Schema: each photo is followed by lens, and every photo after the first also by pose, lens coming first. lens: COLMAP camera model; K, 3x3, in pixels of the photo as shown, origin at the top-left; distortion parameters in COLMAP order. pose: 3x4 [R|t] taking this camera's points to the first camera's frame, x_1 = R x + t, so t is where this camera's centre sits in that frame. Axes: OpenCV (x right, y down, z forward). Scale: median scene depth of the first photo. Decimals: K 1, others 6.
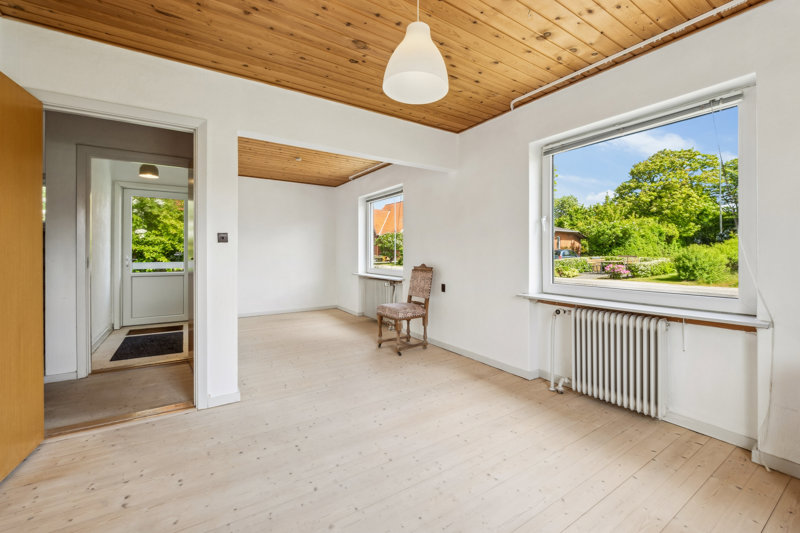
lens RADIAL K [[337.6, 0, 394.0], [0, 337.6, 251.1], [0, 0, 1]] dist [-0.000043, -0.001920]
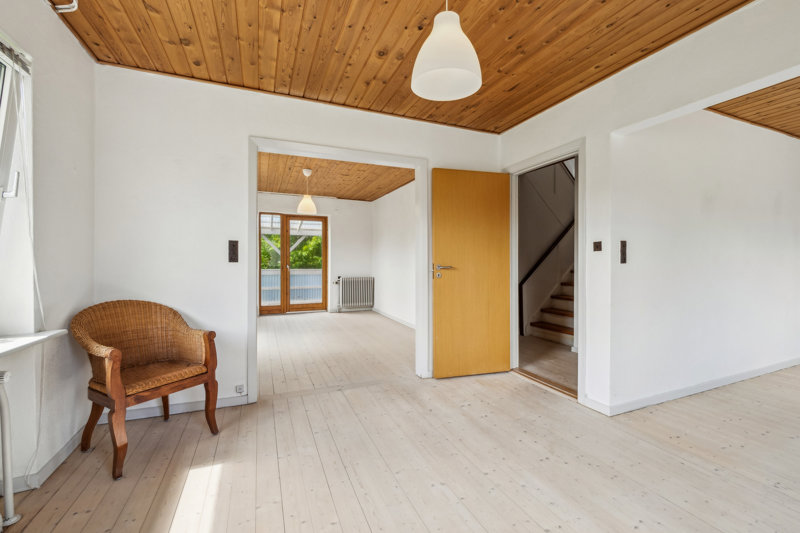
lens RADIAL K [[337.6, 0, 403.9], [0, 337.6, 260.6], [0, 0, 1]] dist [-0.000043, -0.001920]
pose [[-0.161867, -0.004001, -0.986804, 0.655764], [0.010489, 0.999928, -0.005775, 0.004851], [0.986757, -0.011285, -0.161814, 0.664004]]
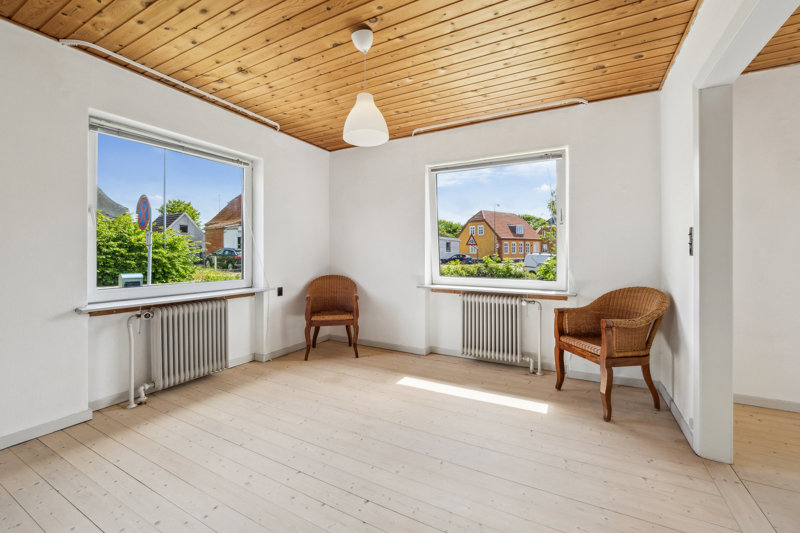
lens RADIAL K [[337.6, 0, 402.5], [0, 337.6, 251.3], [0, 0, 1]] dist [-0.000043, -0.001920]
pose [[-0.489523, 0.001360, 0.871990, -0.801689], [-0.011451, 0.999903, -0.007988, 0.000339], [-0.871915, -0.013896, -0.489459, 1.006266]]
